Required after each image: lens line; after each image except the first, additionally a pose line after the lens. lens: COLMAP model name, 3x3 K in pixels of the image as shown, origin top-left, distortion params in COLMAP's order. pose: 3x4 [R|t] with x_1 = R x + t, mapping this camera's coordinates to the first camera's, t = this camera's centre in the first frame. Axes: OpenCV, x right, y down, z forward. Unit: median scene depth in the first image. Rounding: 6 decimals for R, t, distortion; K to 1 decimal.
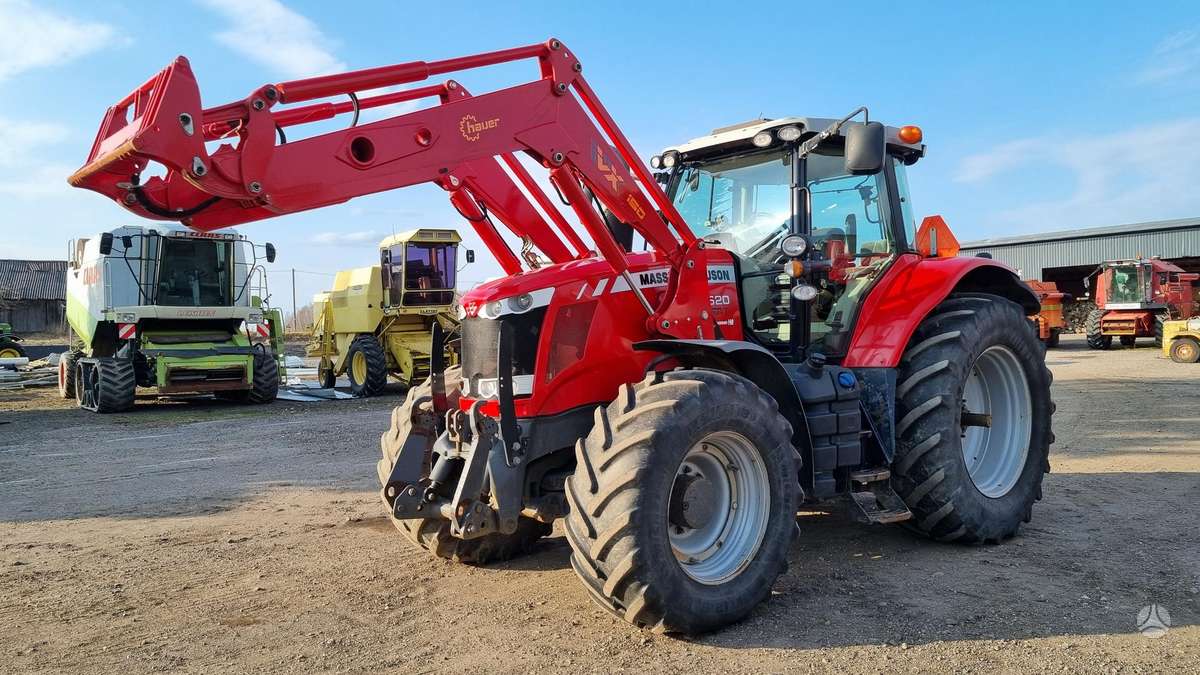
lens RADIAL K [[896.4, 0, 584.8], [0, 896.4, 338.7], [0, 0, 1]] dist [0.056161, -0.028654]
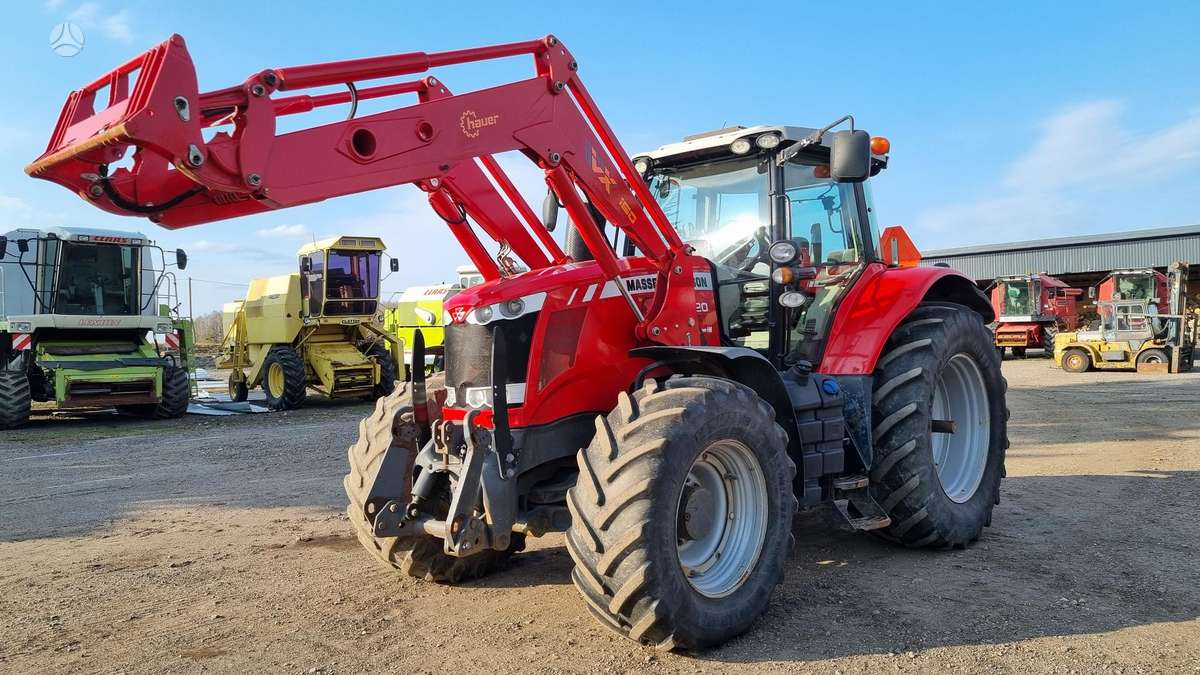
lens RADIAL K [[896.4, 0, 584.8], [0, 896.4, 338.7], [0, 0, 1]] dist [0.056161, -0.028654]
pose [[0.994763, 0.000622, 0.102207, -0.081943], [0.000728, 0.999913, -0.013173, 0.004641], [-0.102207, 0.013178, 0.994676, 0.033611]]
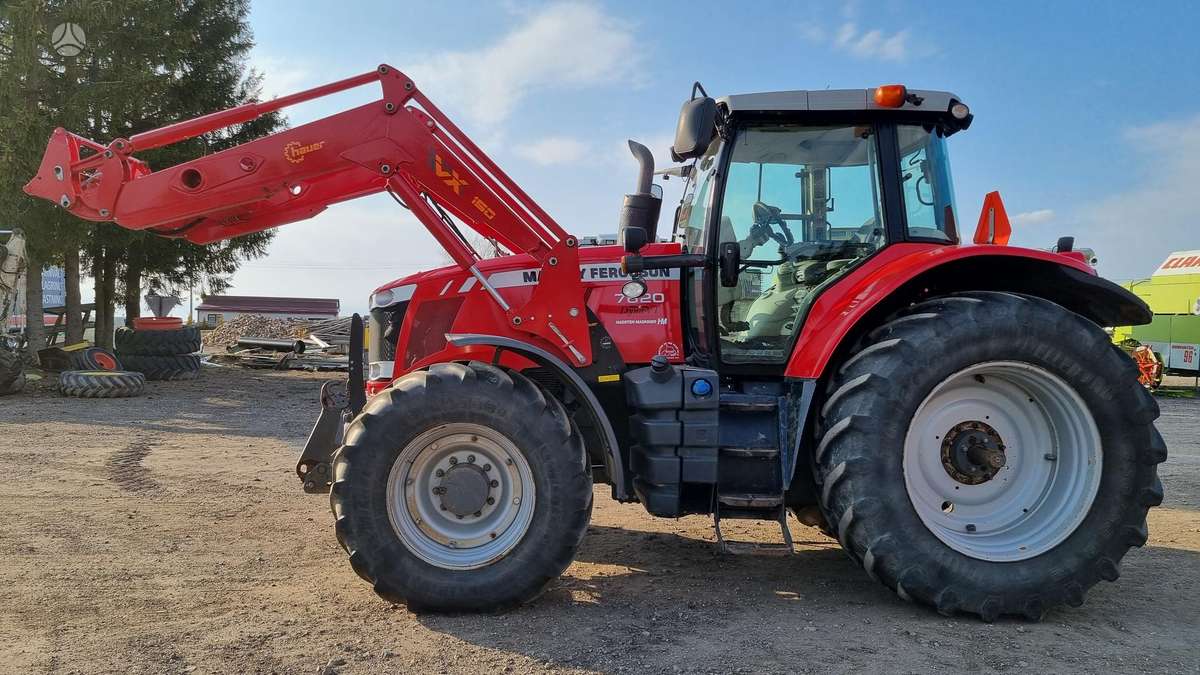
lens RADIAL K [[894.6, 0, 579.1], [0, 894.6, 341.8], [0, 0, 1]] dist [0.063753, -0.044025]
pose [[0.794615, 0.036123, -0.606038, 0.726657], [-0.034776, 0.999298, 0.013966, -0.007853], [0.606116, 0.009978, 0.795313, 0.214584]]
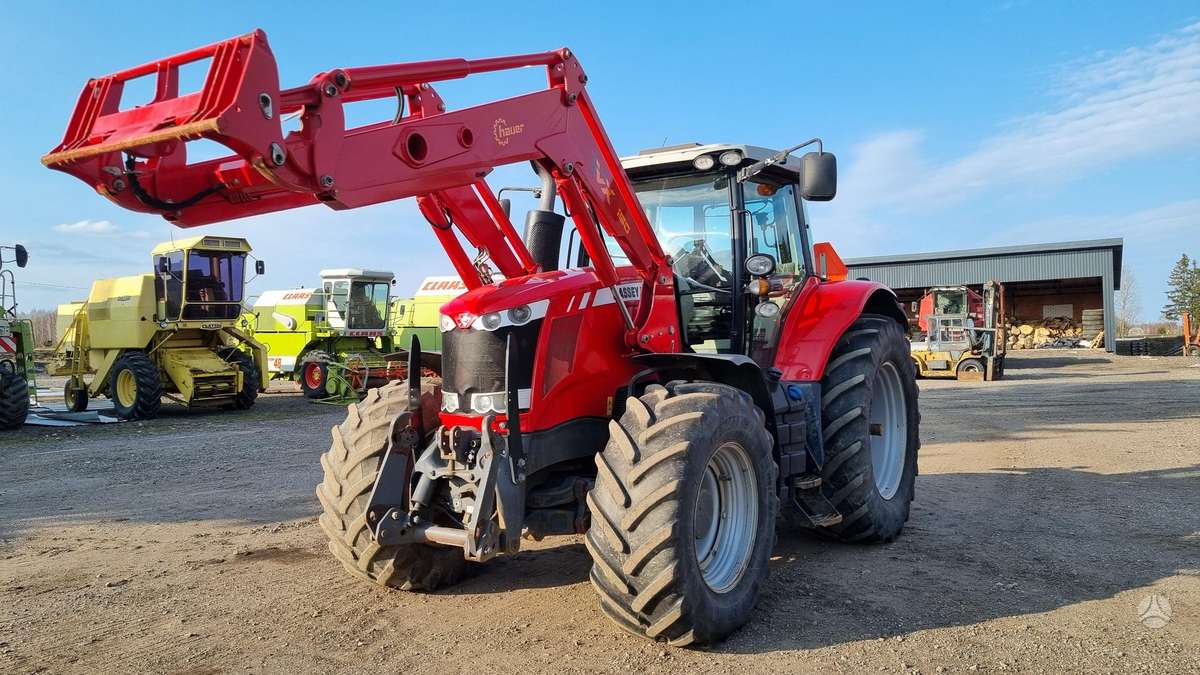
lens RADIAL K [[897.4, 0, 570.8], [0, 897.4, 339.9], [0, 0, 1]] dist [0.058716, -0.035336]
pose [[0.964331, 0.009225, 0.264539, -0.243896], [-0.003861, 0.999776, -0.020790, 0.006482], [-0.264671, 0.019027, 0.964151, 0.044043]]
